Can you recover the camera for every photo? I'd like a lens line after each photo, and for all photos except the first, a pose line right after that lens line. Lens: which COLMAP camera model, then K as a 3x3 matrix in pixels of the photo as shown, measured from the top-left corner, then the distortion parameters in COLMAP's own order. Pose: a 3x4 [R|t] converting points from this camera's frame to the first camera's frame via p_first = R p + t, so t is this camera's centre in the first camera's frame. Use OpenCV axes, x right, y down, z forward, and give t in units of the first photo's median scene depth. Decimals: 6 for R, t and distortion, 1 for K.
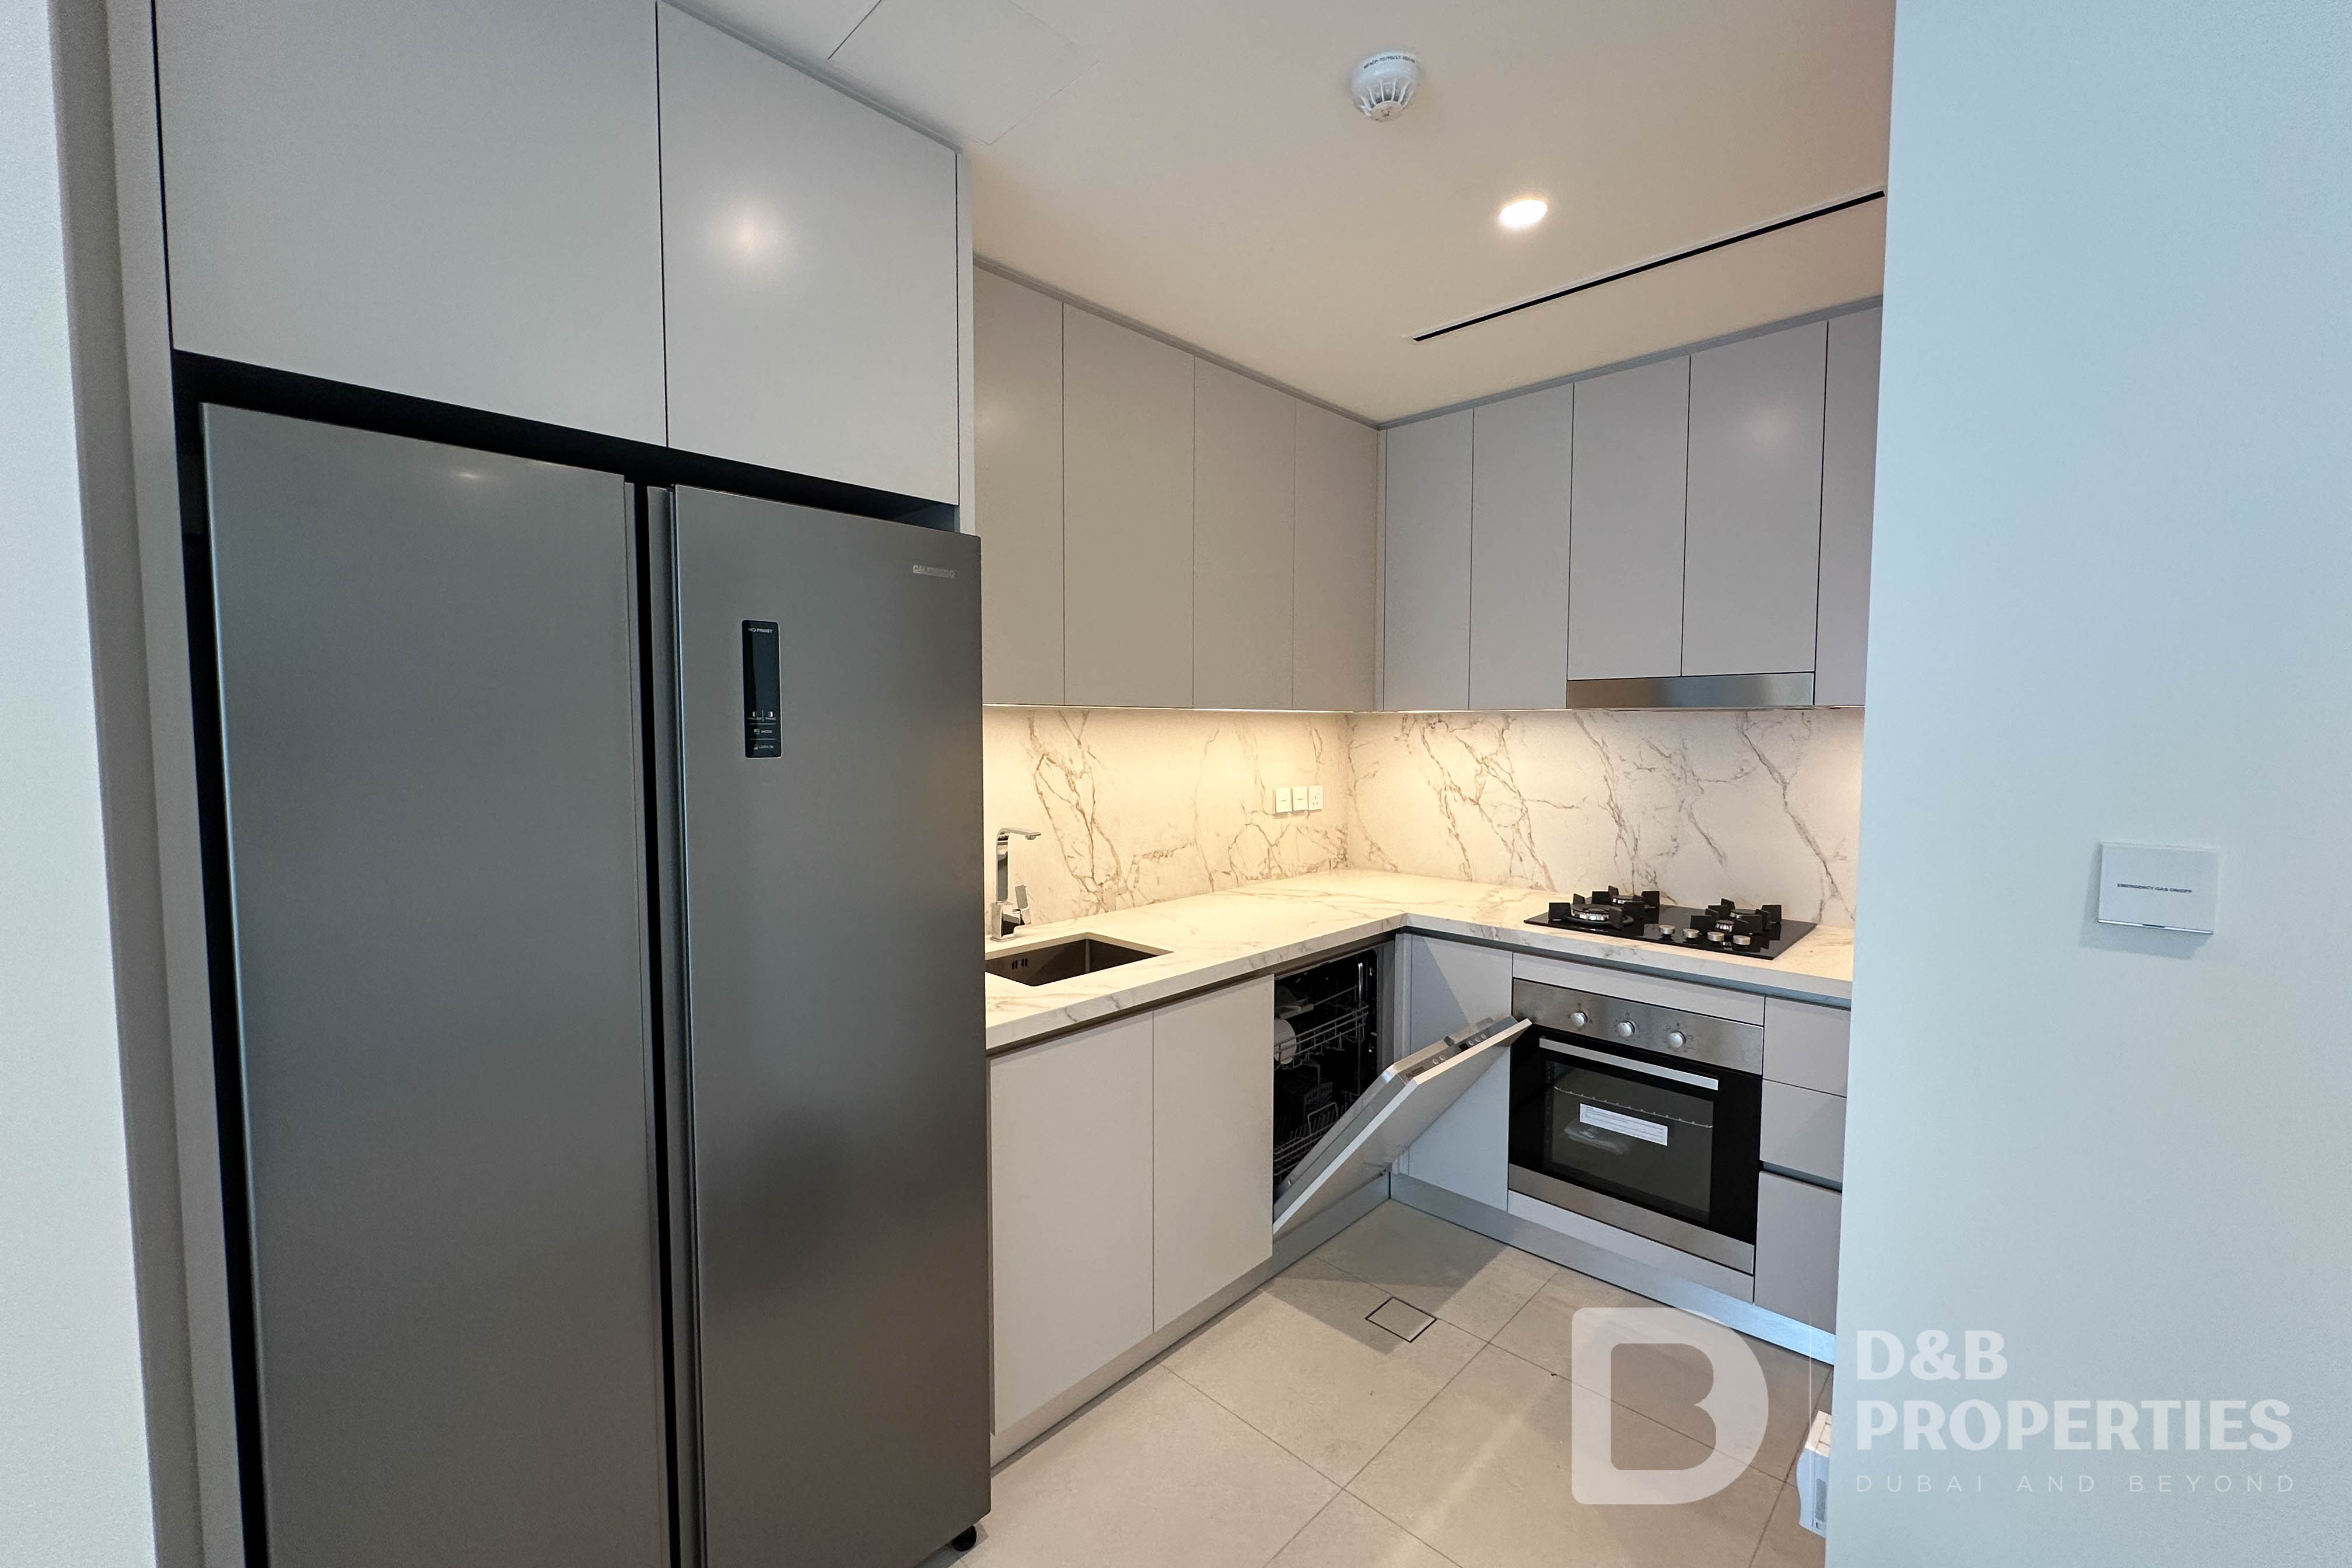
lens RADIAL K [[938.0, 0, 1171.8], [0, 938.0, 779.0], [0, 0, 1]] dist [-0.011343, 0.001843]
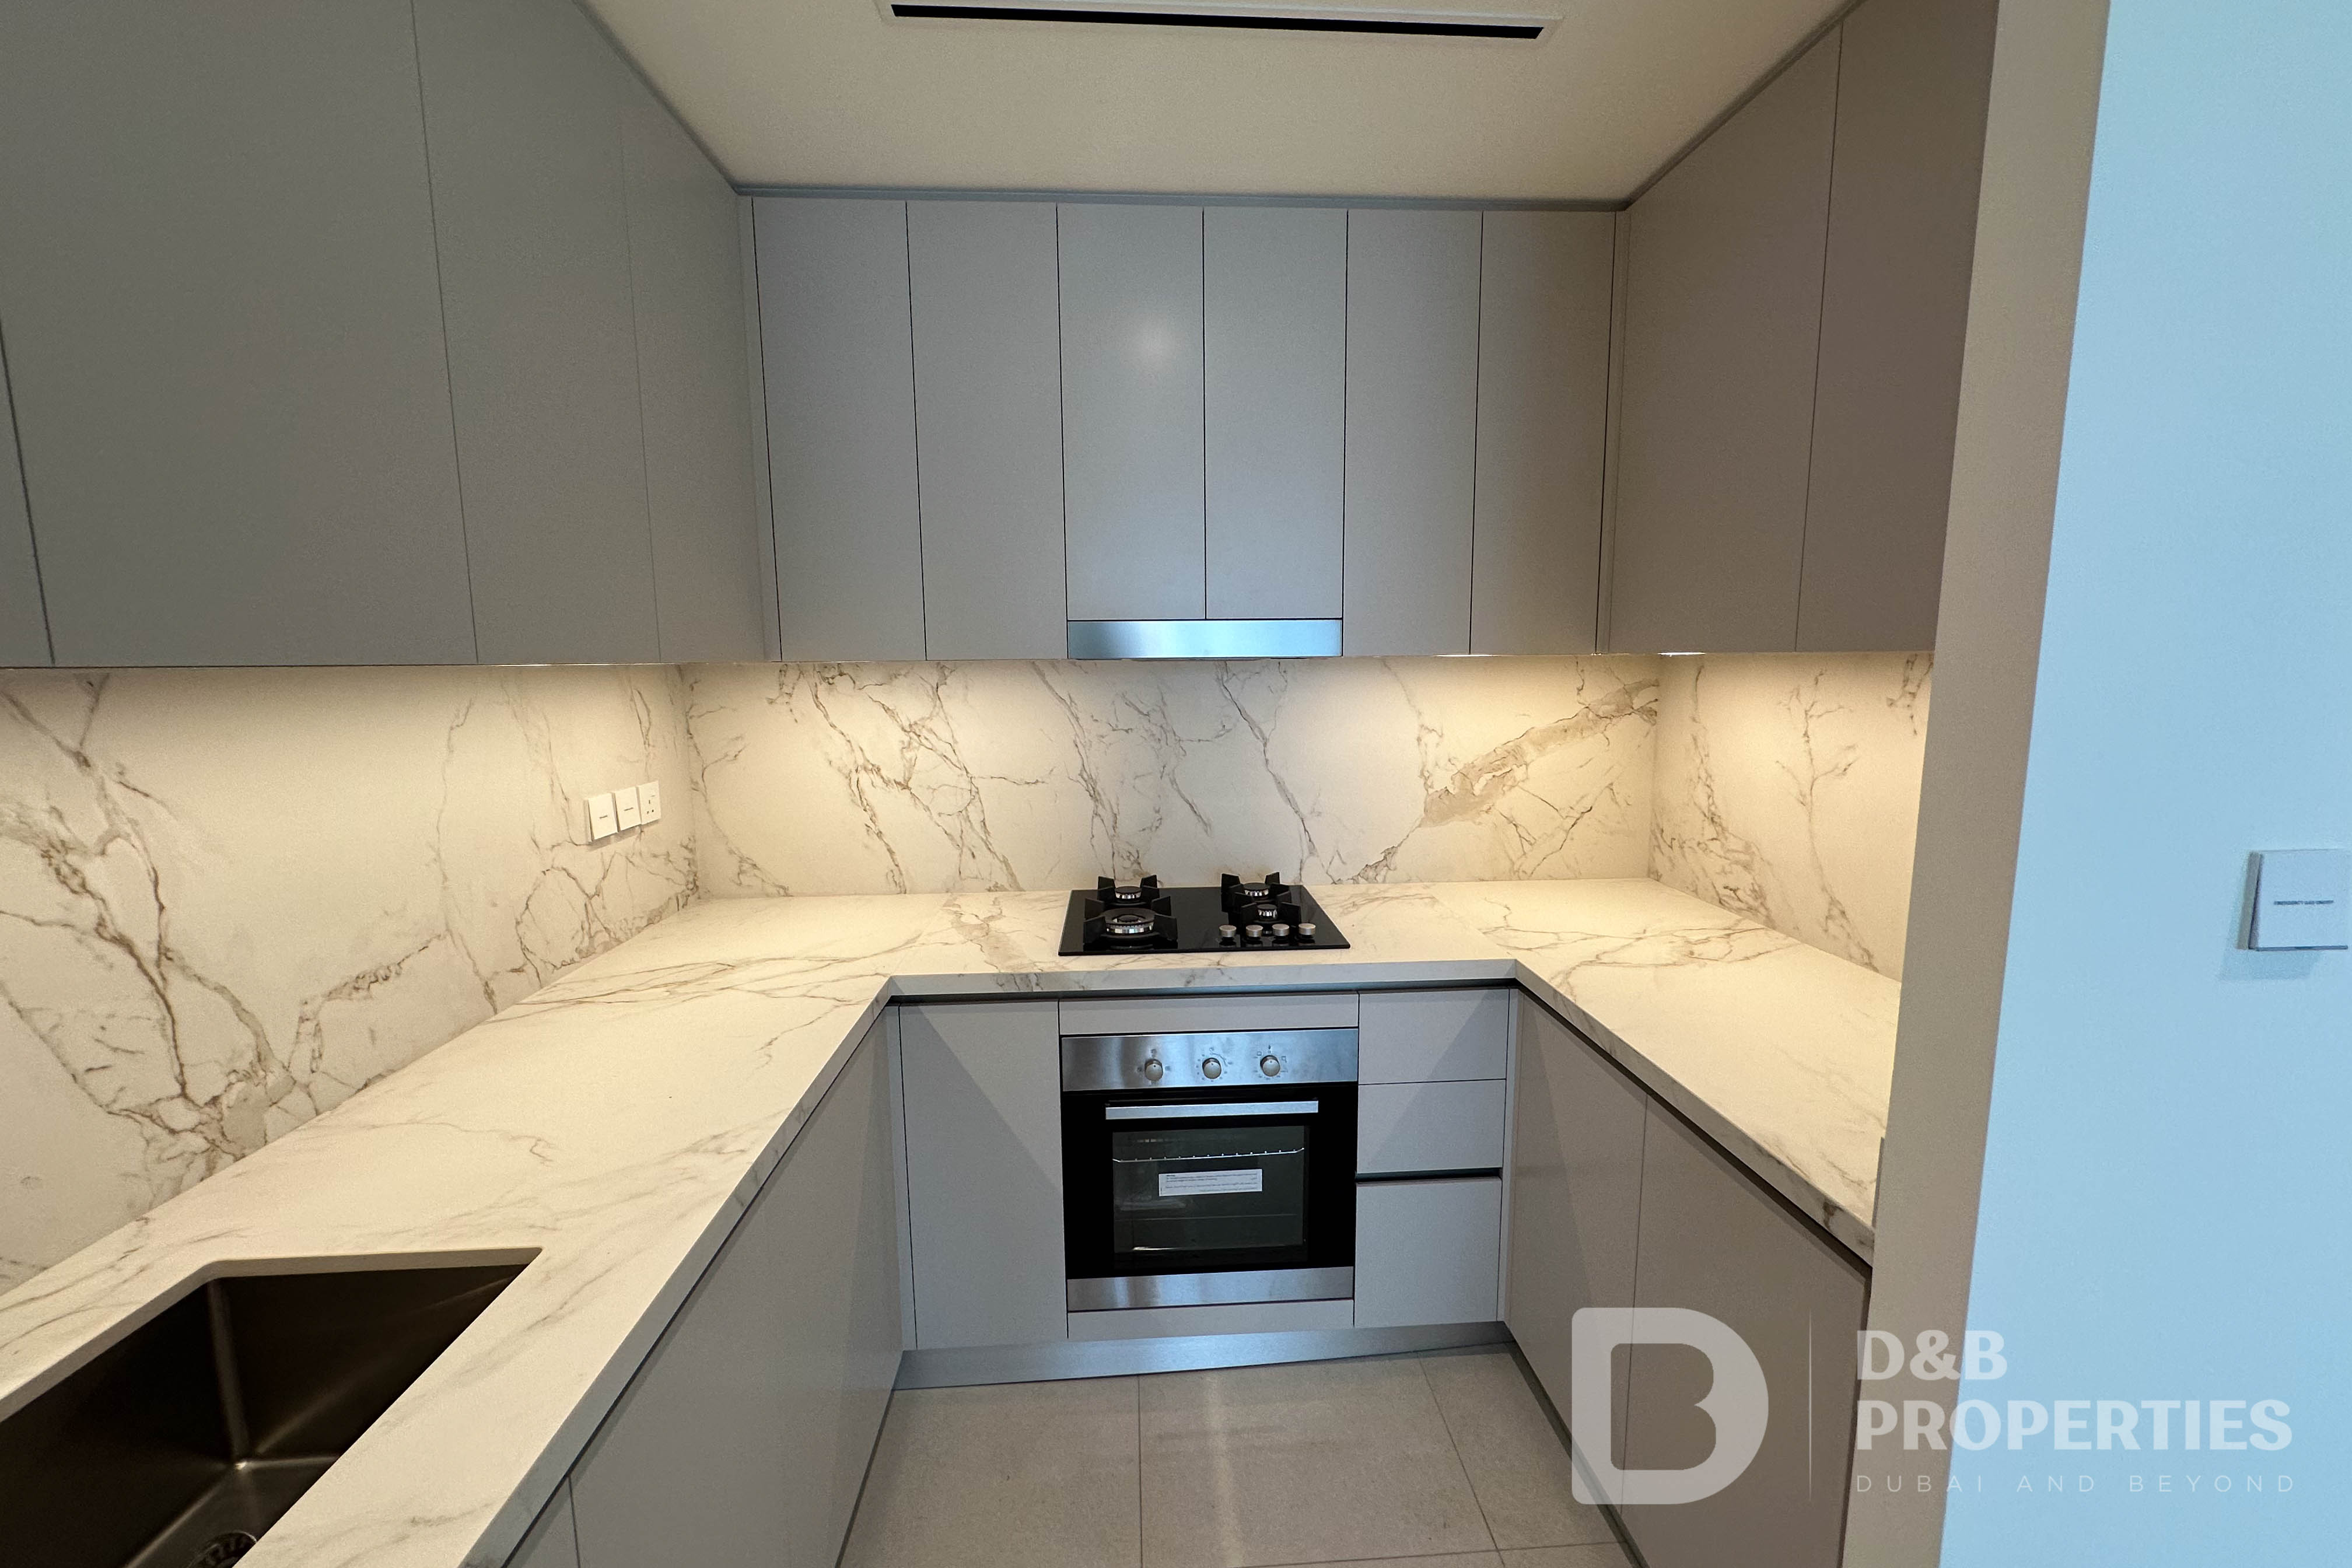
lens RADIAL K [[938.0, 0, 1191.8], [0, 938.0, 782.4], [0, 0, 1]] dist [-0.011343, 0.001843]
pose [[0.671283, -0.101708, 0.734189, -0.071700], [0.050252, 0.994506, 0.091824, -0.040276], [-0.739495, -0.024745, 0.672707, 0.418716]]
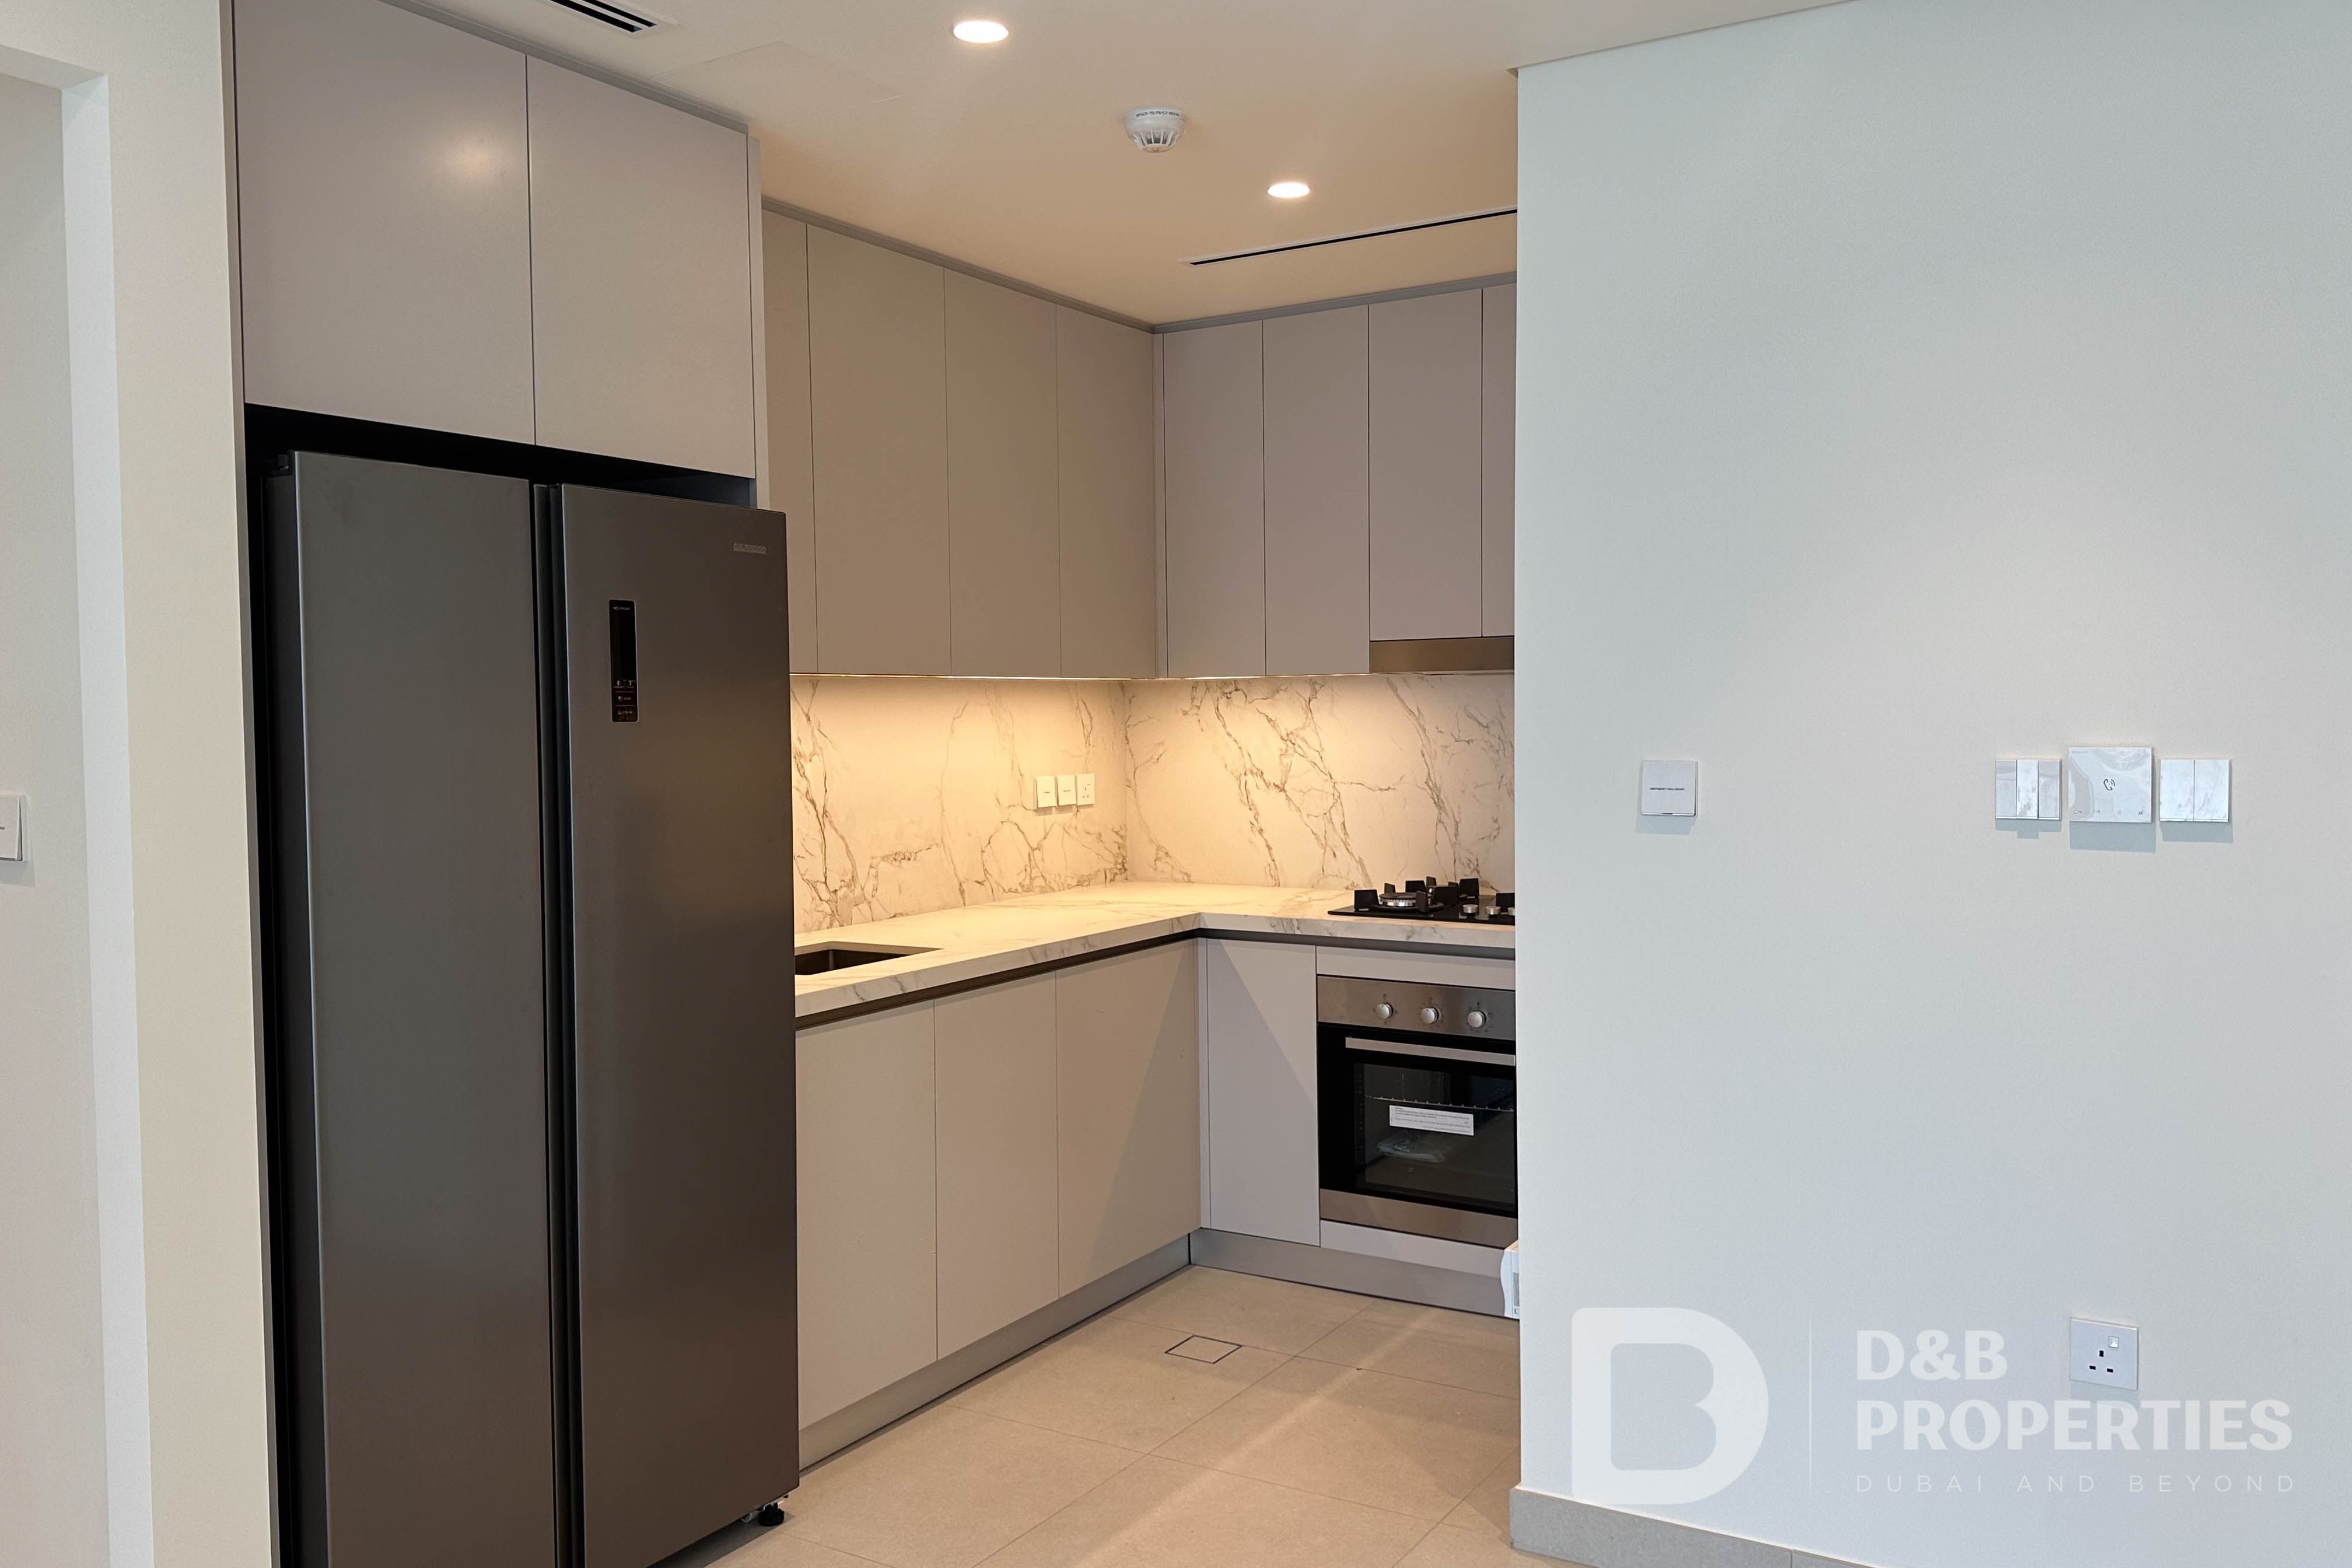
lens RADIAL K [[1764.1, 0, 1200.7], [0, 1764.1, 772.8], [0, 0, 1]] dist [0.085696, -0.000145]
pose [[0.971622, -0.020727, 0.235630, -0.127057], [0.025462, 0.999530, -0.017067, 0.043168], [-0.235165, 0.022582, 0.971693, -0.575202]]
